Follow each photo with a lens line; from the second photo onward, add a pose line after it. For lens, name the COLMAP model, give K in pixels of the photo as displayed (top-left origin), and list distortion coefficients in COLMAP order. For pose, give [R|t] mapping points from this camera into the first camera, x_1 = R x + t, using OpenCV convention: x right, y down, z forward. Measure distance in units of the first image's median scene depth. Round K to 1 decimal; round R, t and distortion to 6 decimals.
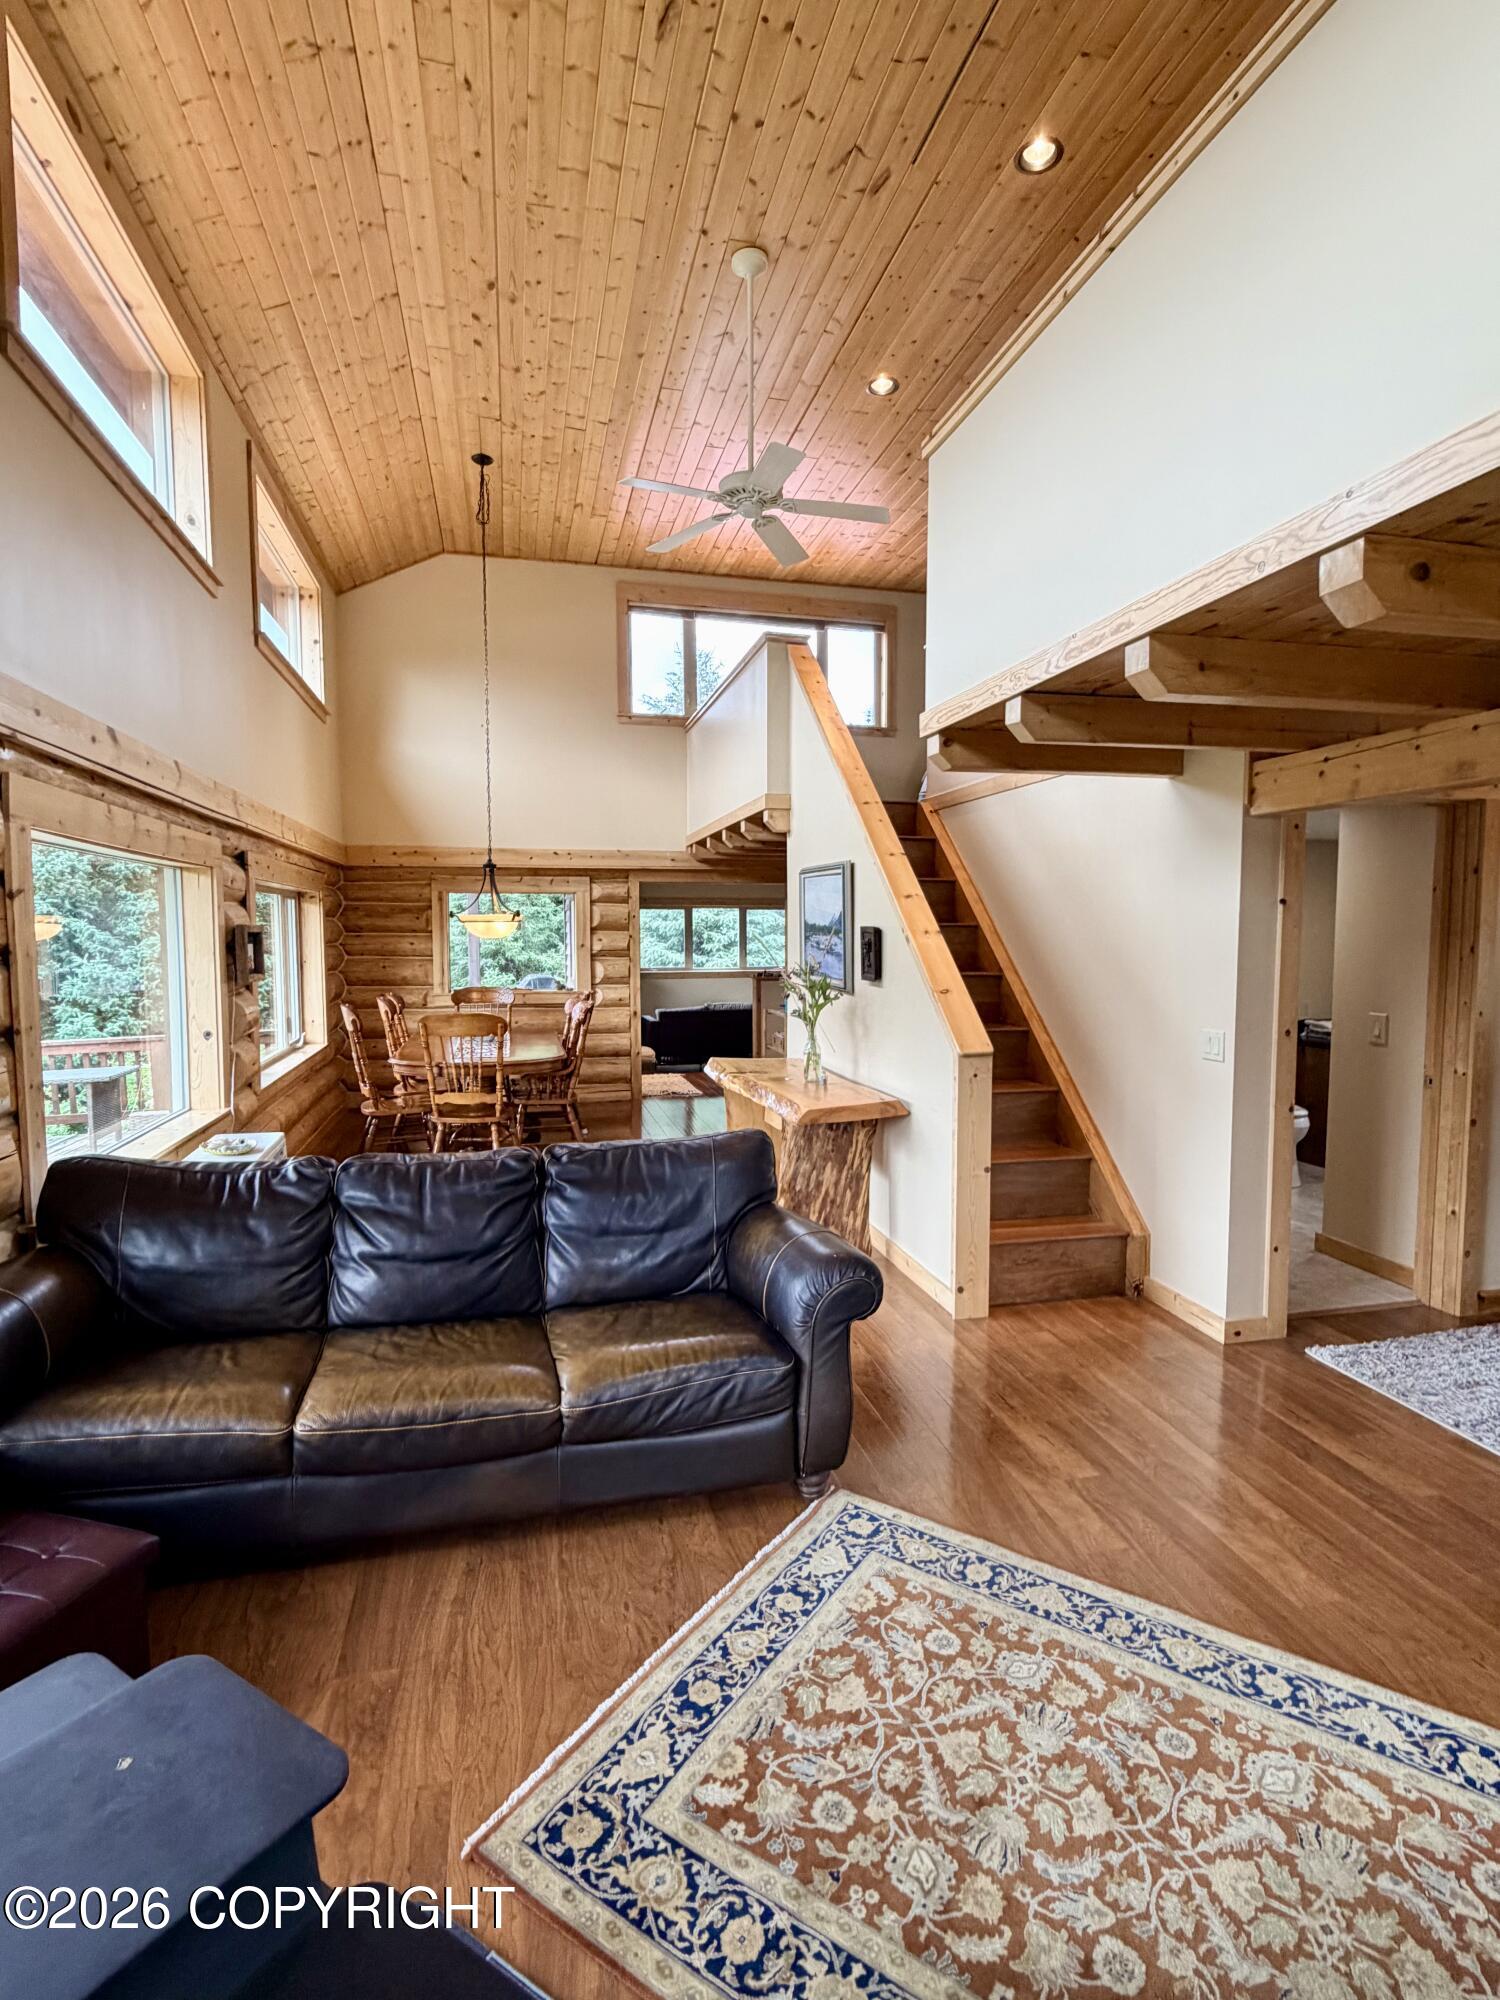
lens RADIAL K [[989.5, 0, 748.1], [0, 989.5, 1000.1], [0, 0, 1]] dist [0.000536, 0.000917]
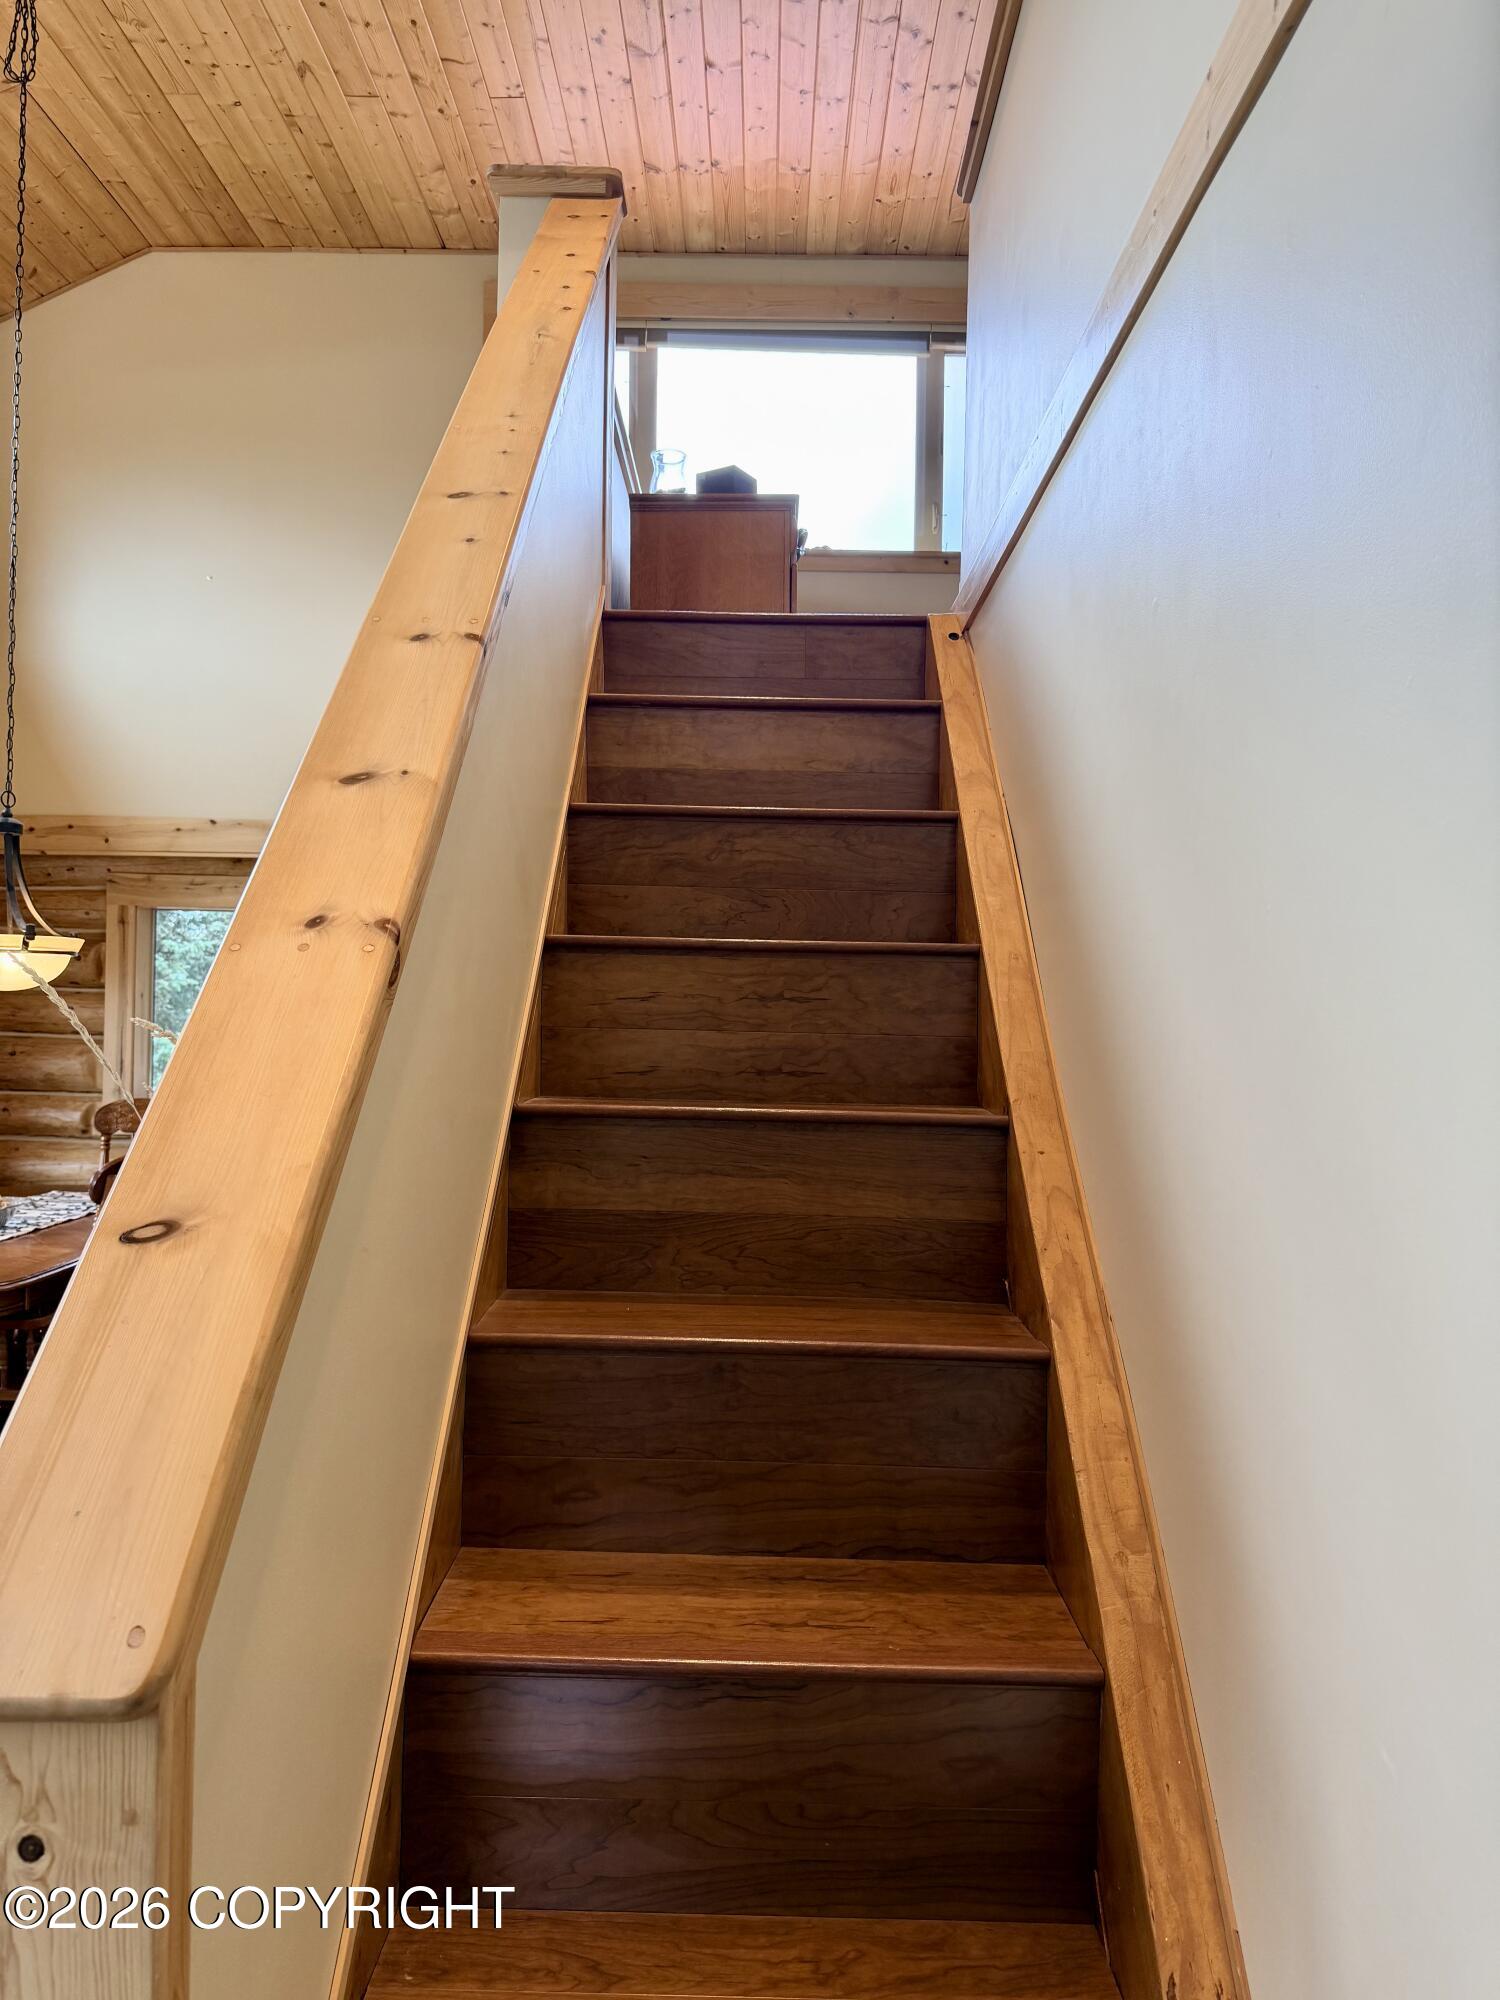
lens RADIAL K [[1401.3, 0, 742.1], [0, 1401.3, 1003.7], [0, 0, 1]] dist [0.065734, -0.077768]
pose [[0.968441, 0.016192, -0.248718, 0.570687], [-0.035027, 0.996826, -0.071490, -0.065318], [0.246771, 0.077945, 0.965934, 1.260448]]
